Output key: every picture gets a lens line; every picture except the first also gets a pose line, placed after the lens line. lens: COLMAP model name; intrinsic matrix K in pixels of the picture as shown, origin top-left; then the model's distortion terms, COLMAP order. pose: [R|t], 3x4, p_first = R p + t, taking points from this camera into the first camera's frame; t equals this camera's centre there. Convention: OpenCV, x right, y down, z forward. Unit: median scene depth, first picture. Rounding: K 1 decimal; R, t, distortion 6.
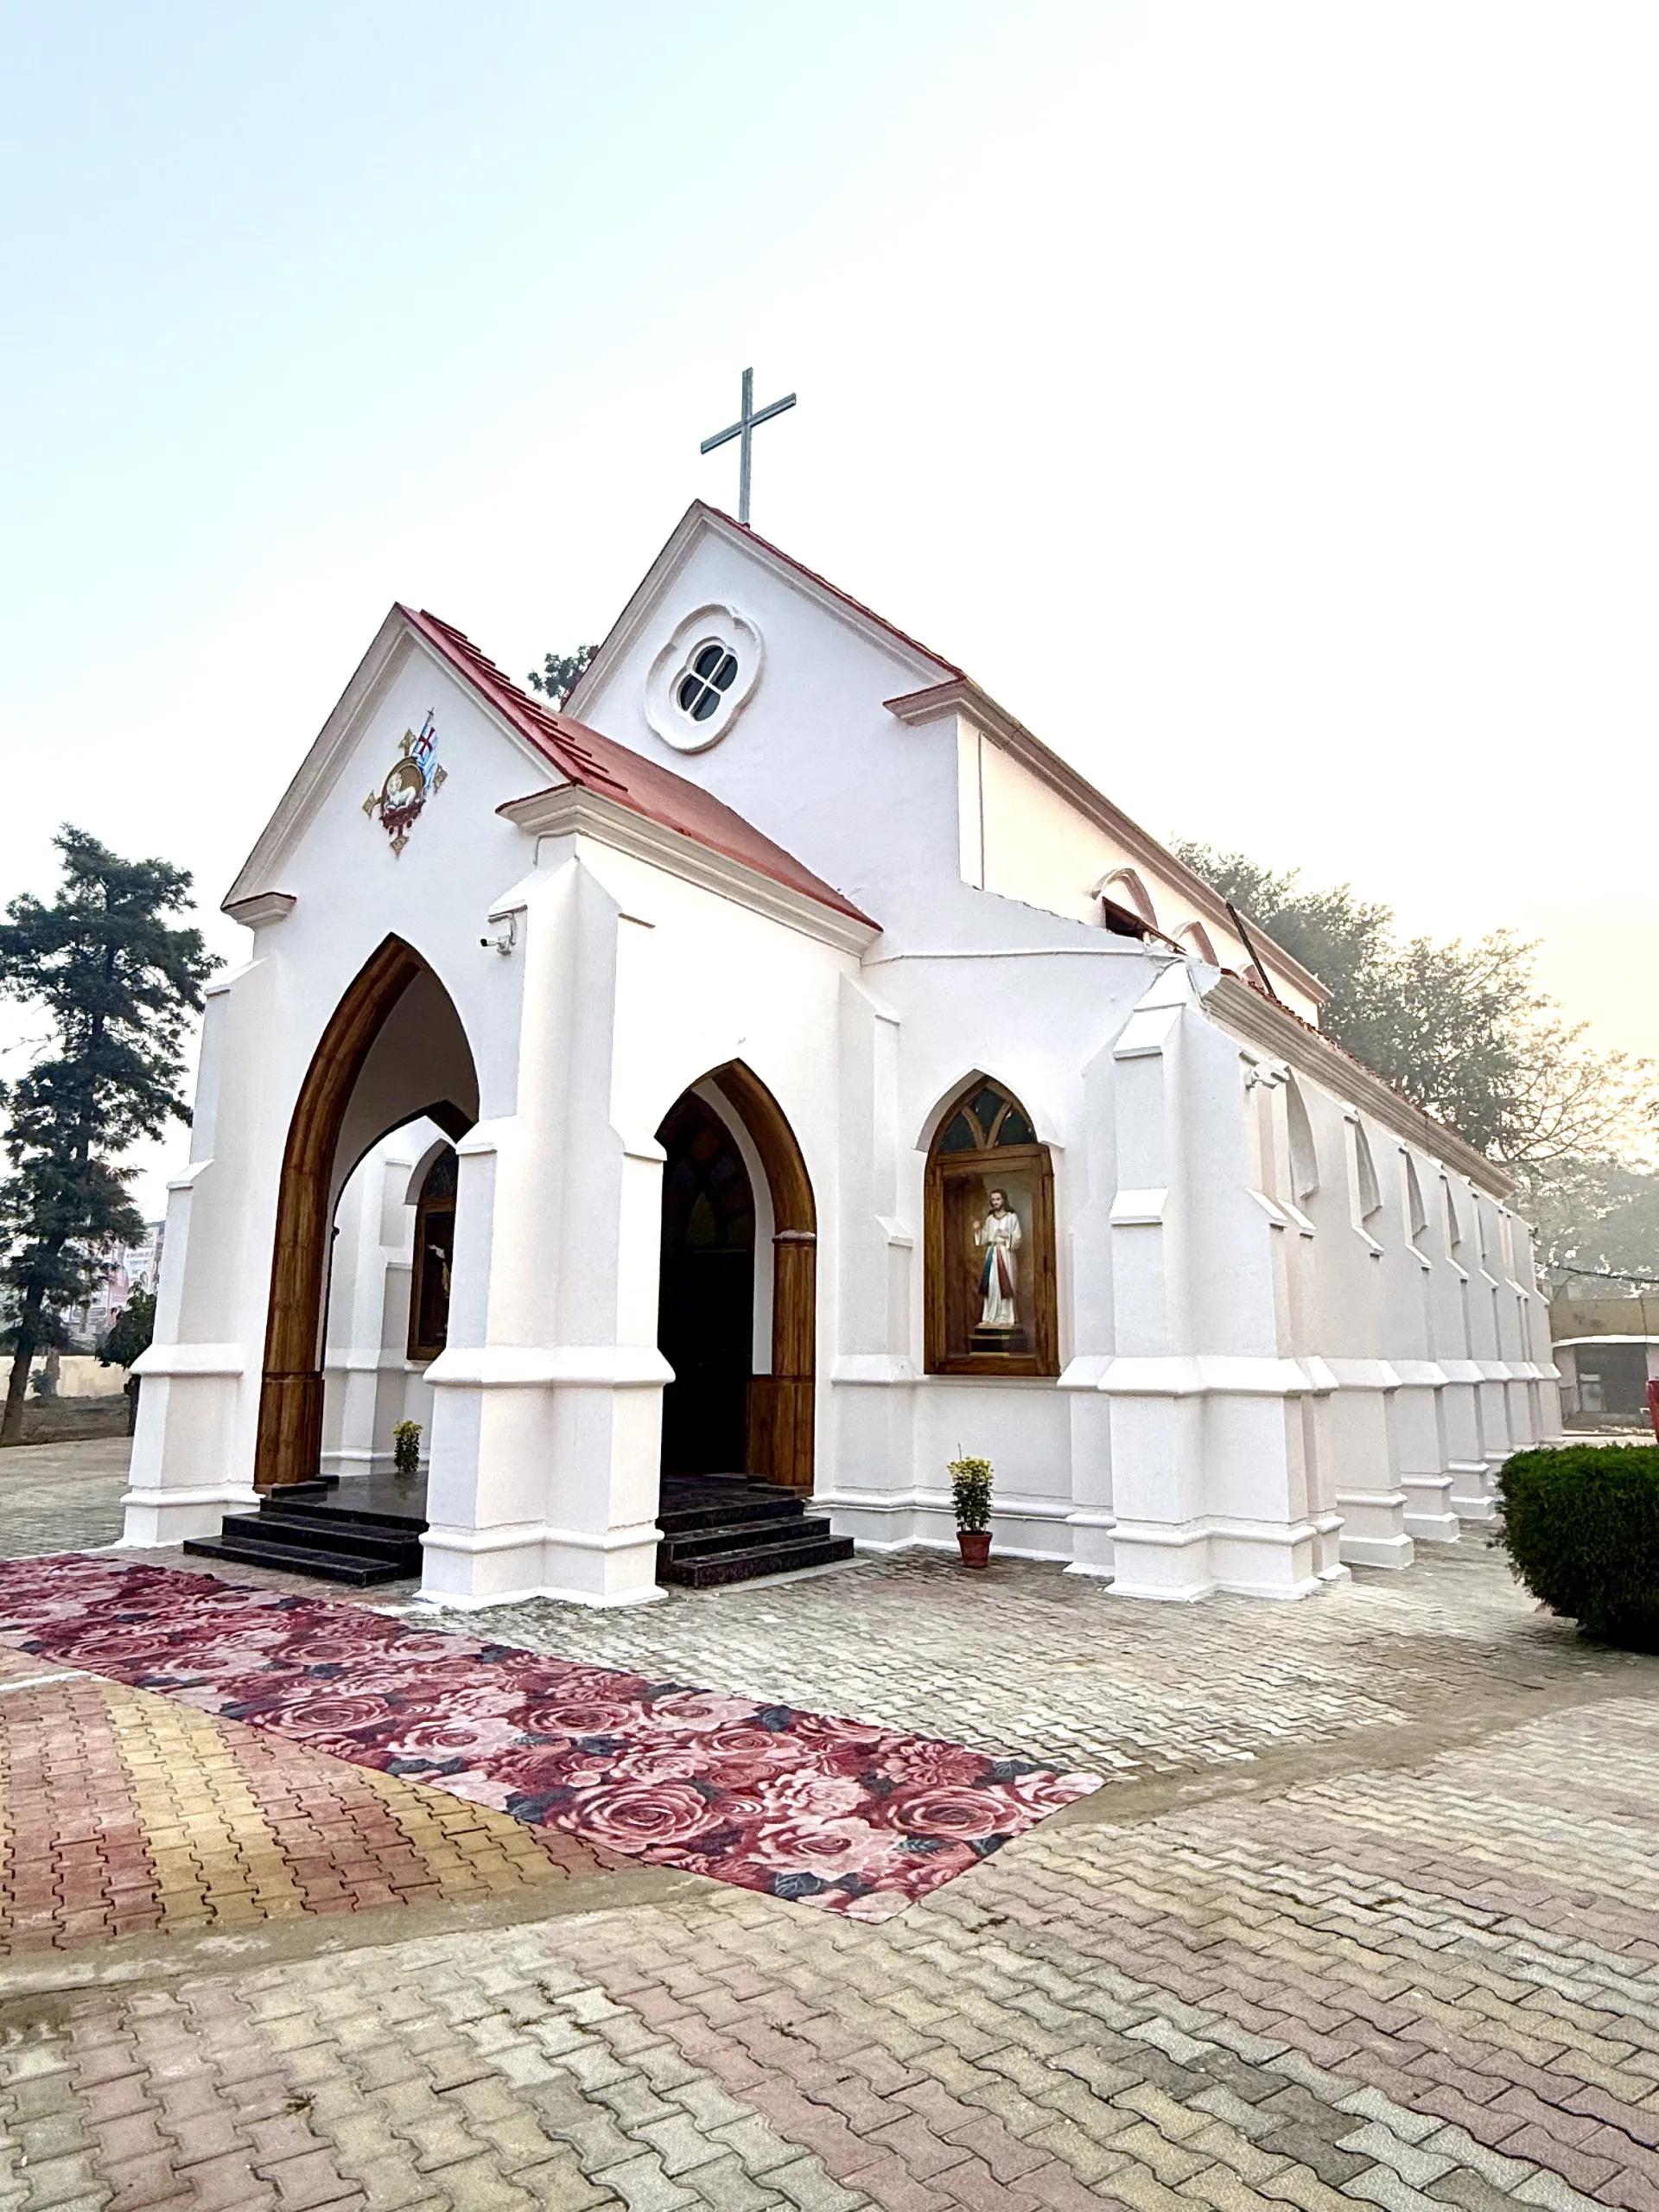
lens RADIAL K [[1267.8, 0, 829.5], [0, 1267.8, 1106.0], [0, 0, 1]] dist [0.001013, 0.000003]
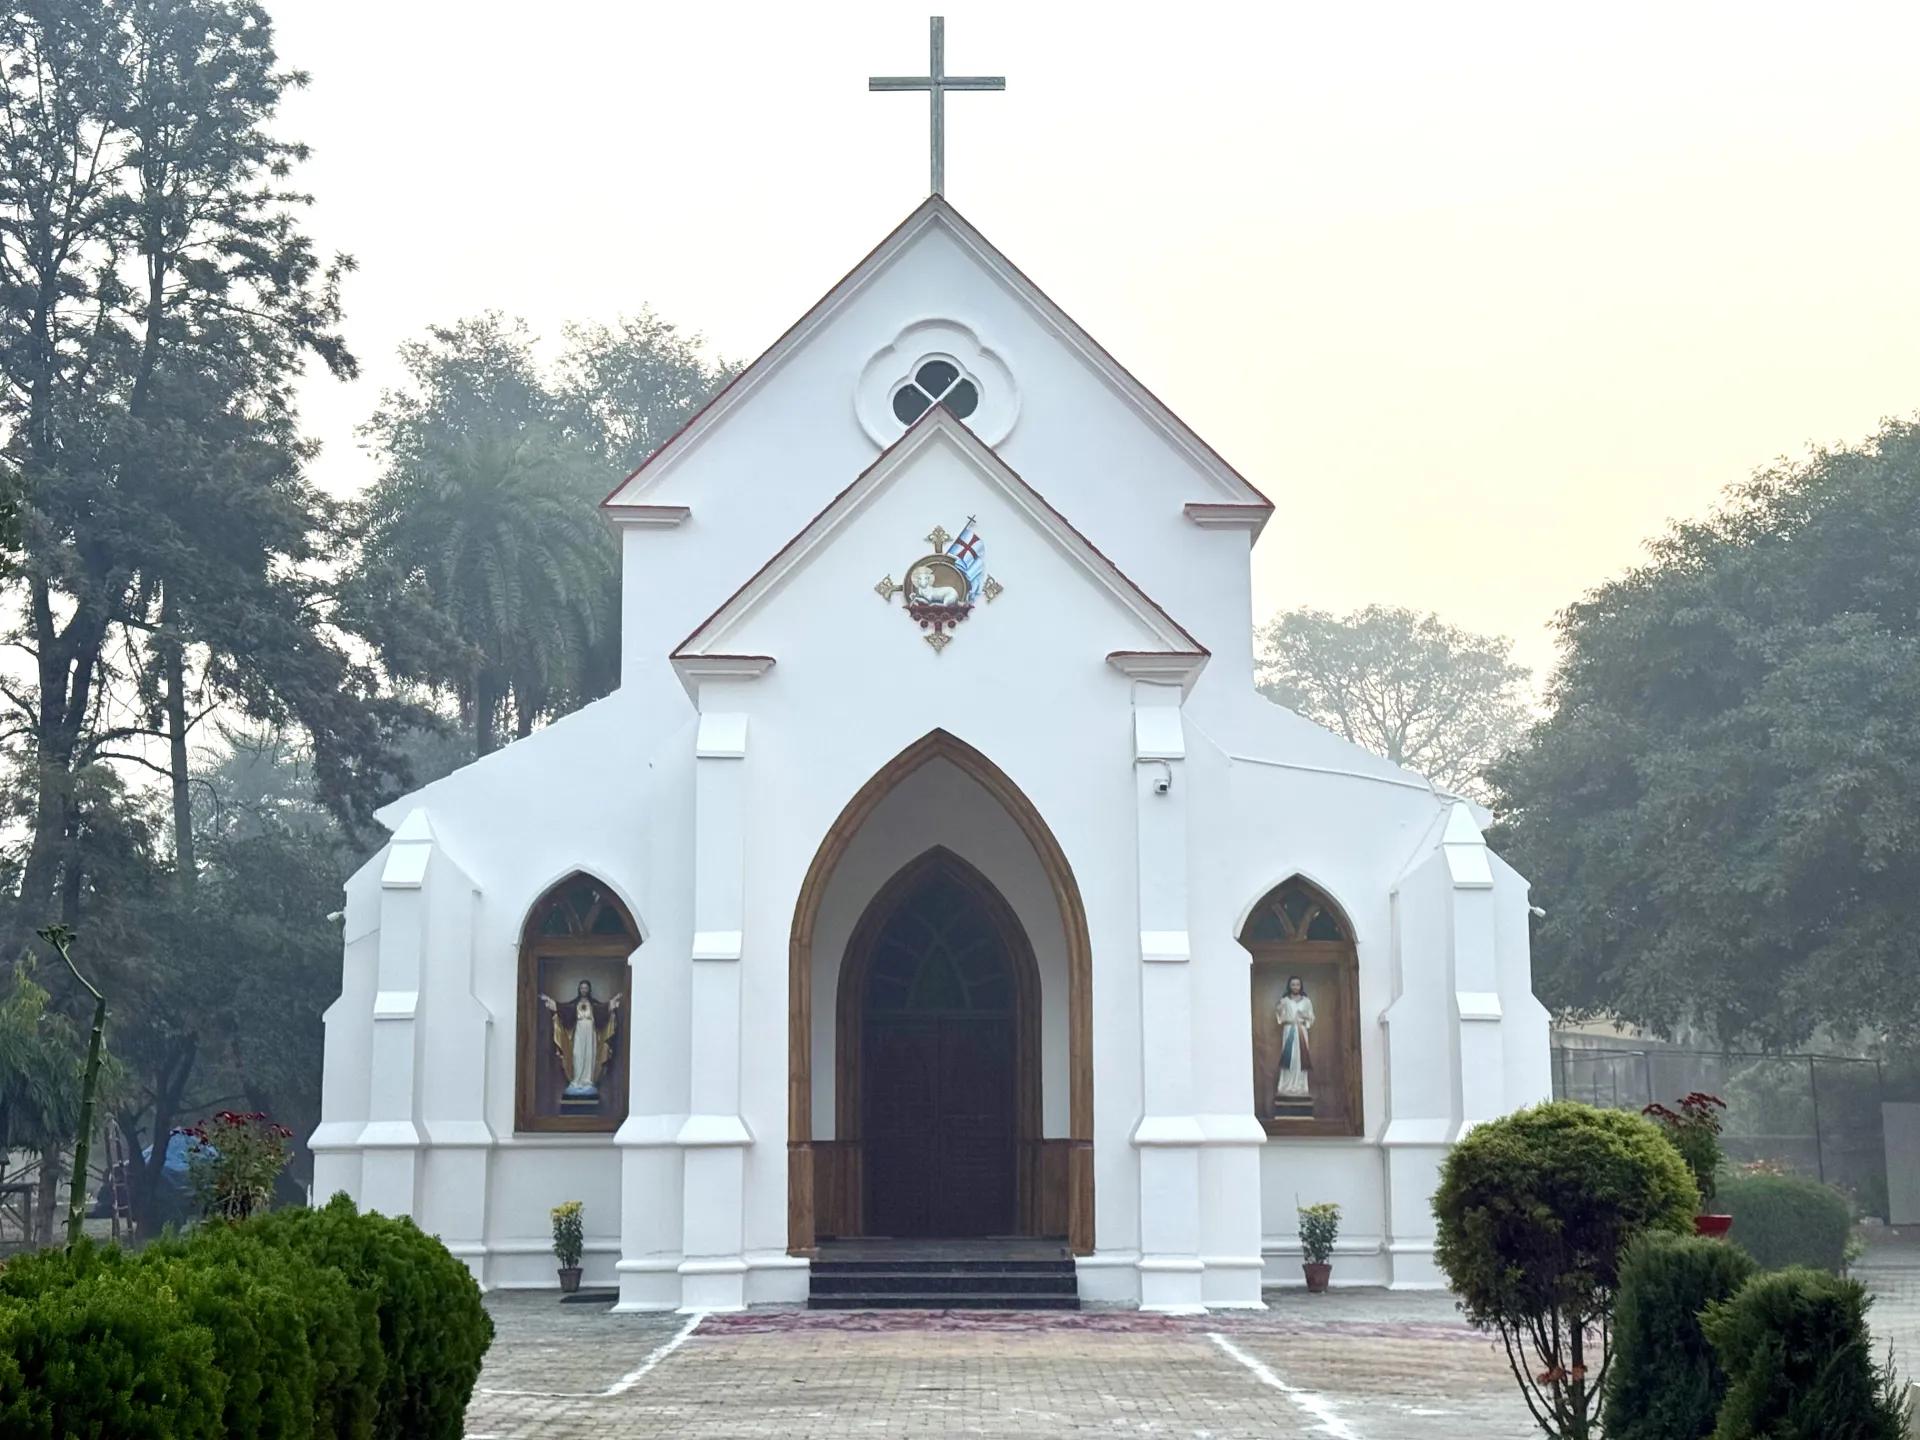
lens RADIAL K [[2329.2, 0, 960.0], [0, 2329.2, 720.0], [0, 0, 1]] dist [0.009336, 0.000964]
pose [[0.831357, 0.083790, 0.549386, -1.345311], [-0.104192, 0.994539, 0.005985, -0.151134], [-0.545884, -0.062217, 0.835548, -0.611745]]
